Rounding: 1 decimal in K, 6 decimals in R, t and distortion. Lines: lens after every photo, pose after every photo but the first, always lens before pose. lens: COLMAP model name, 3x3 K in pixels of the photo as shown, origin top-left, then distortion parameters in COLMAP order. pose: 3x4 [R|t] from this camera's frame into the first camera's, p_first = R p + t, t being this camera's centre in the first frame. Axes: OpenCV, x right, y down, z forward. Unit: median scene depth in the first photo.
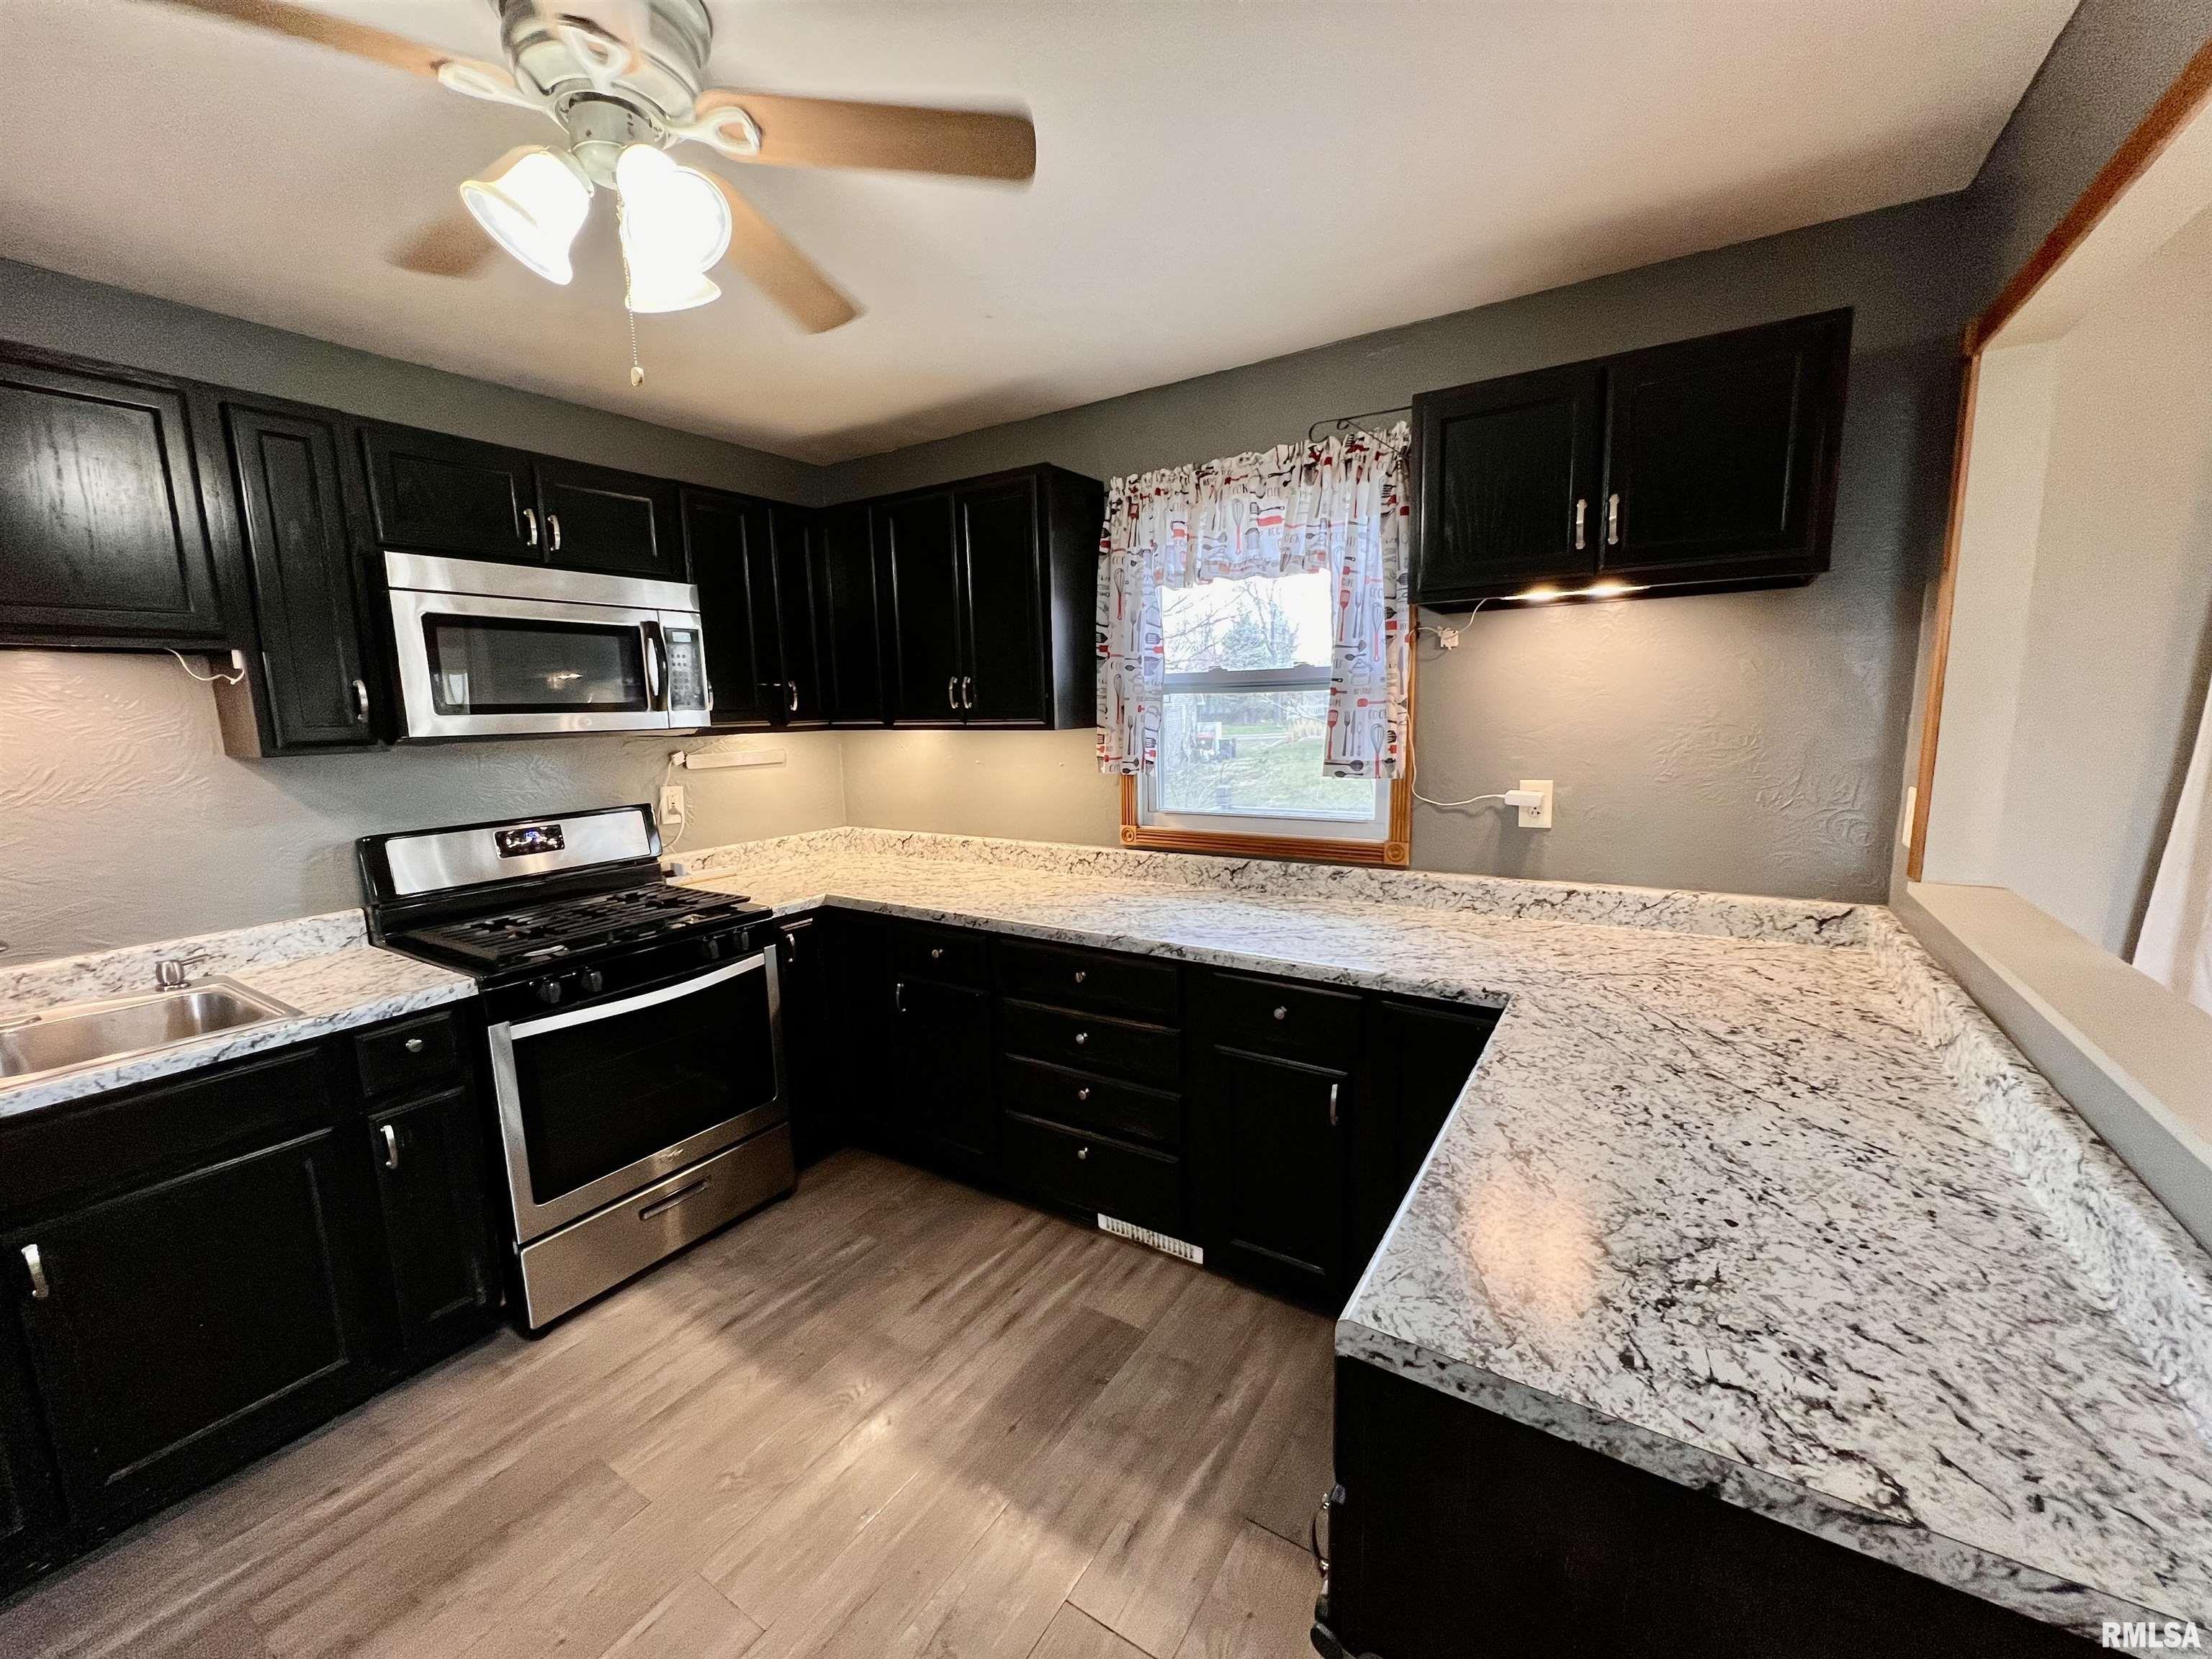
lens RADIAL K [[880.1, 0, 1104.6], [0, 880.1, 835.3], [0, 0, 1]] dist [-0.000840, -0.000042]
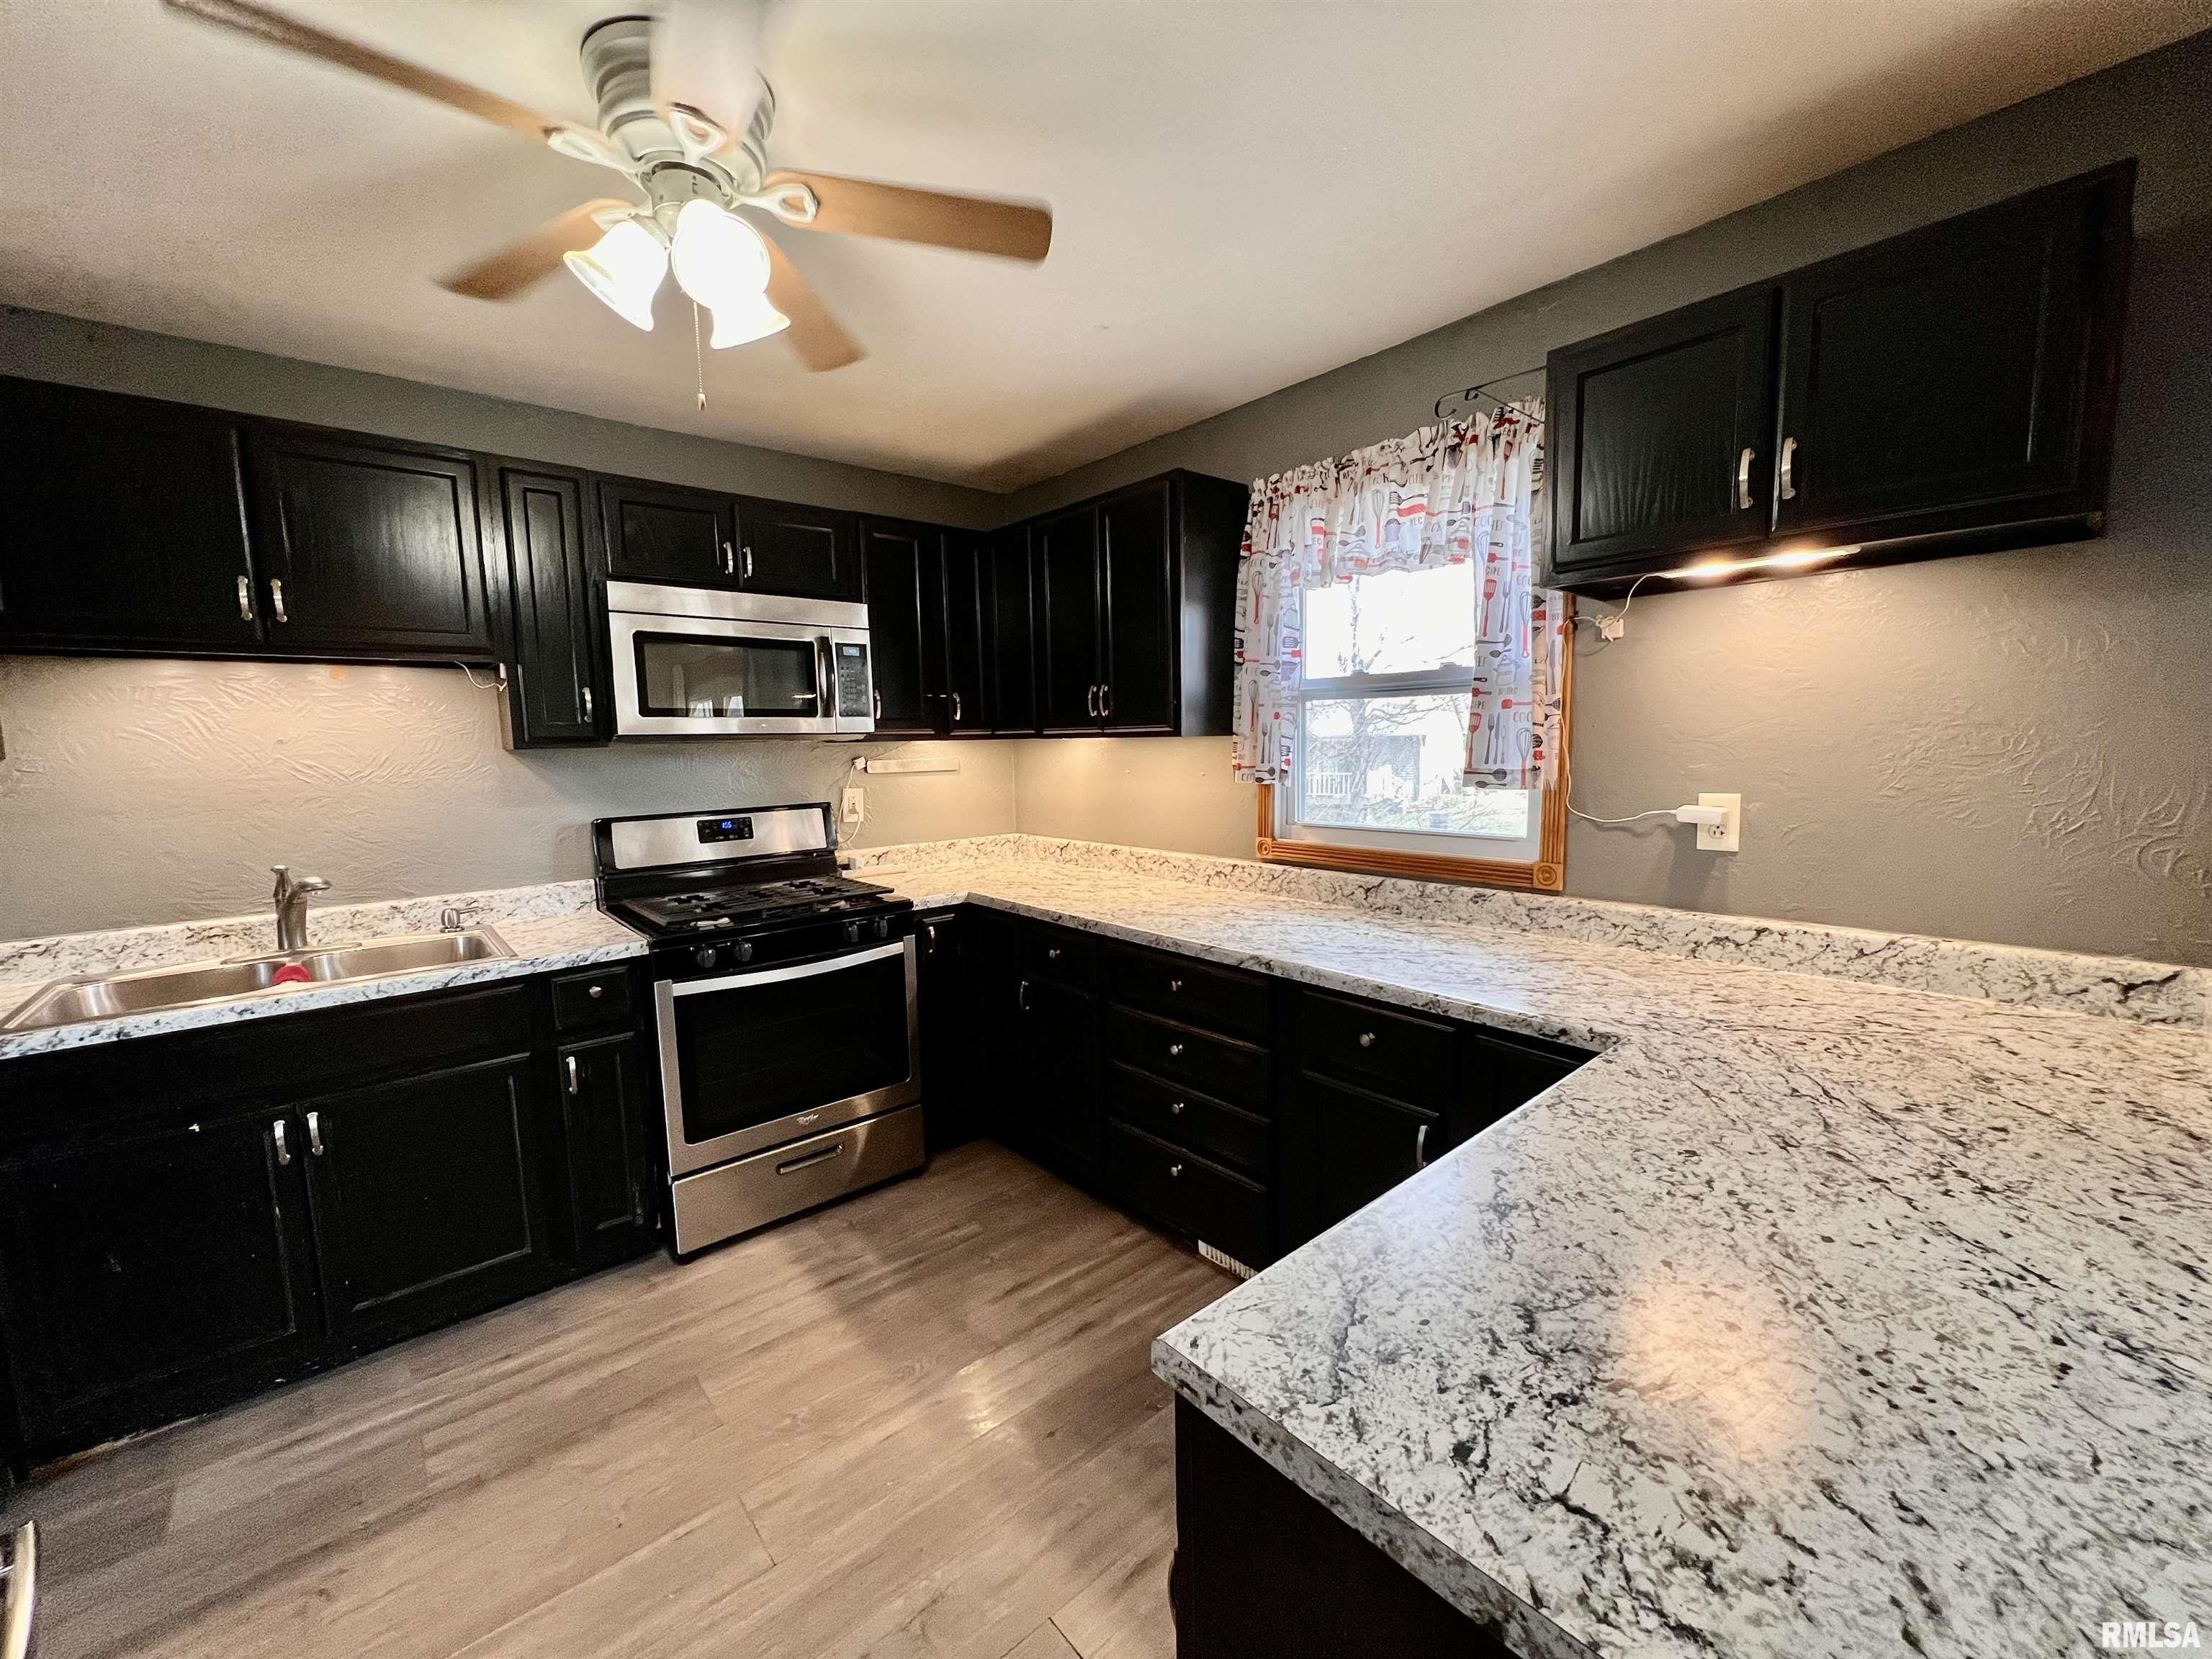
lens RADIAL K [[880.1, 0, 1105.3], [0, 880.1, 835.2], [0, 0, 1]] dist [-0.000840, -0.000042]
pose [[0.958823, 0.035283, -0.281803, 0.165314], [-0.044534, 0.998657, -0.026490, 0.024153], [0.280489, 0.037949, 0.959107, 0.039811]]
